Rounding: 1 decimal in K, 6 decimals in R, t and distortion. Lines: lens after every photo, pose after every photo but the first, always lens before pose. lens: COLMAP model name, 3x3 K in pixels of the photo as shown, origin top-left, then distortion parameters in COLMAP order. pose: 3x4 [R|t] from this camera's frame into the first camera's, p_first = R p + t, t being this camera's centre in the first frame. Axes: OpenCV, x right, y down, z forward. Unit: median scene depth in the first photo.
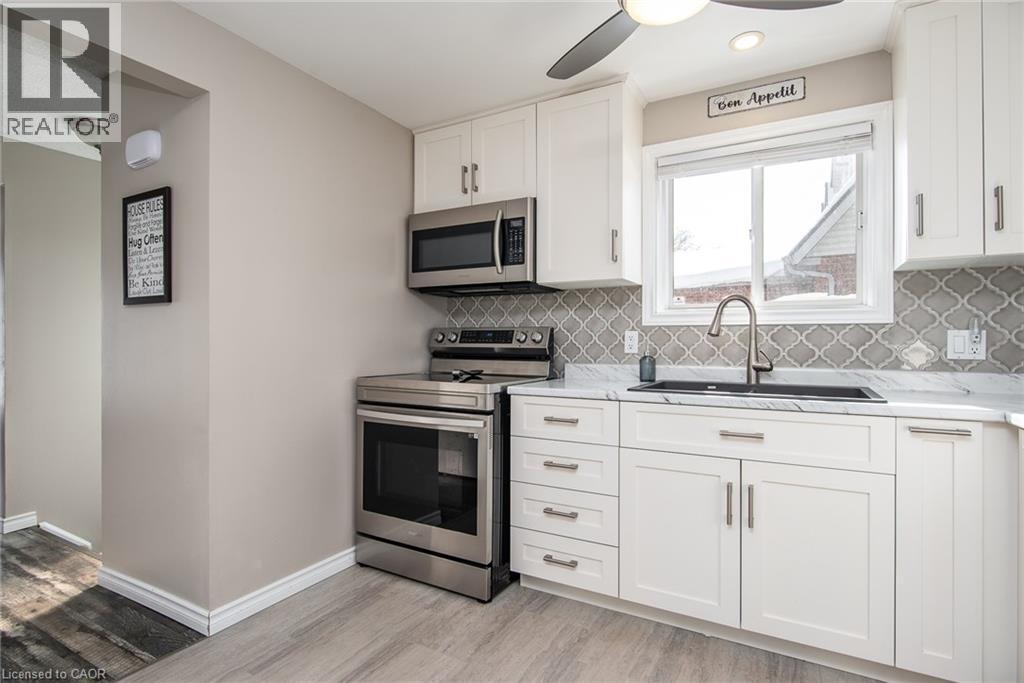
lens RADIAL K [[512.1, 0, 507.9], [0, 512.1, 341.6], [0, 0, 1]] dist [-0.006584, -0.001679]
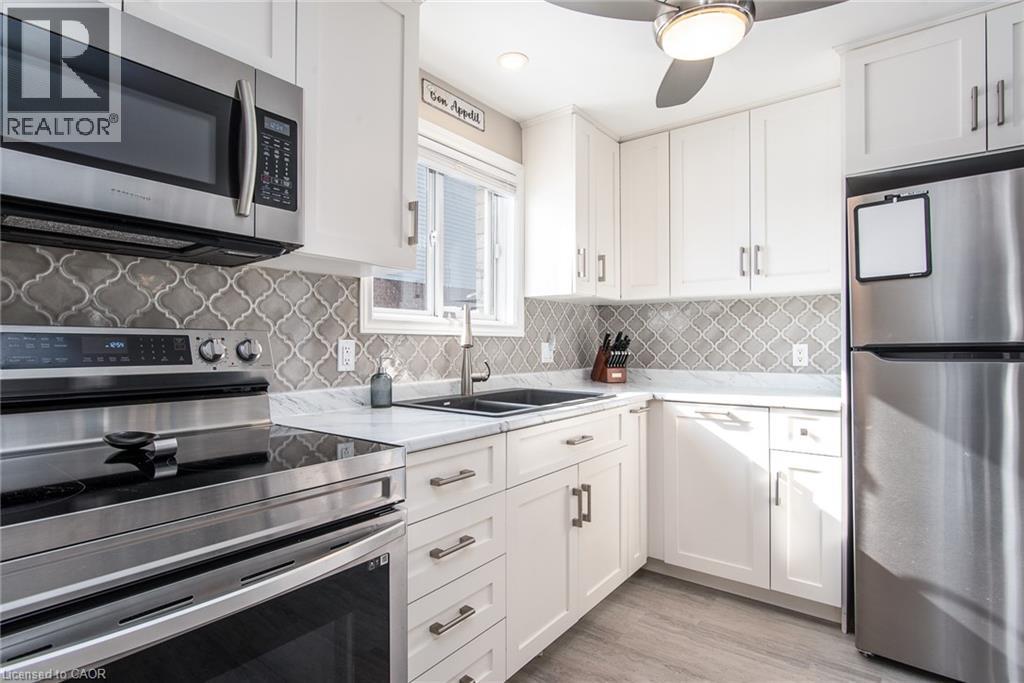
lens RADIAL K [[512.1, 0, 508.8], [0, 512.1, 341.4], [0, 0, 1]] dist [-0.006584, -0.001679]
pose [[0.142948, 0.003330, 0.989725, -0.481359], [0.000767, 0.999994, -0.003475, -0.017488], [-0.989730, 0.001256, 0.142945, 0.751640]]
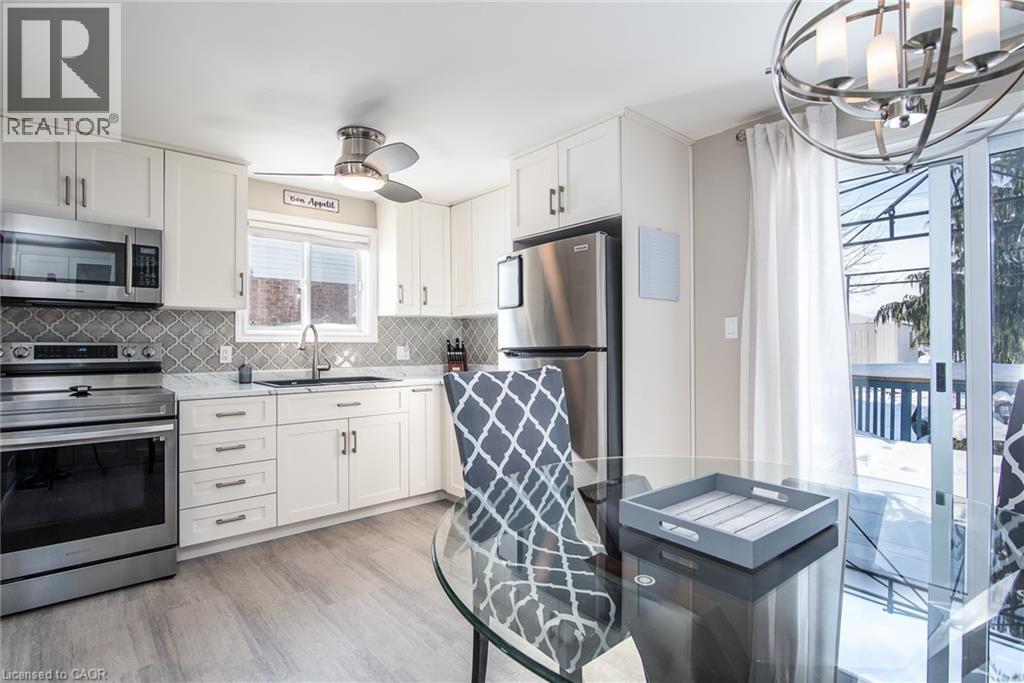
lens RADIAL K [[512.1, 0, 509.9], [0, 512.1, 341.2], [0, 0, 1]] dist [-0.006584, -0.001679]
pose [[0.338298, 0.003097, 0.941034, -0.819352], [0.005511, 0.999971, -0.005272, -0.024603], [-0.941023, 0.006970, 0.338271, -0.129880]]
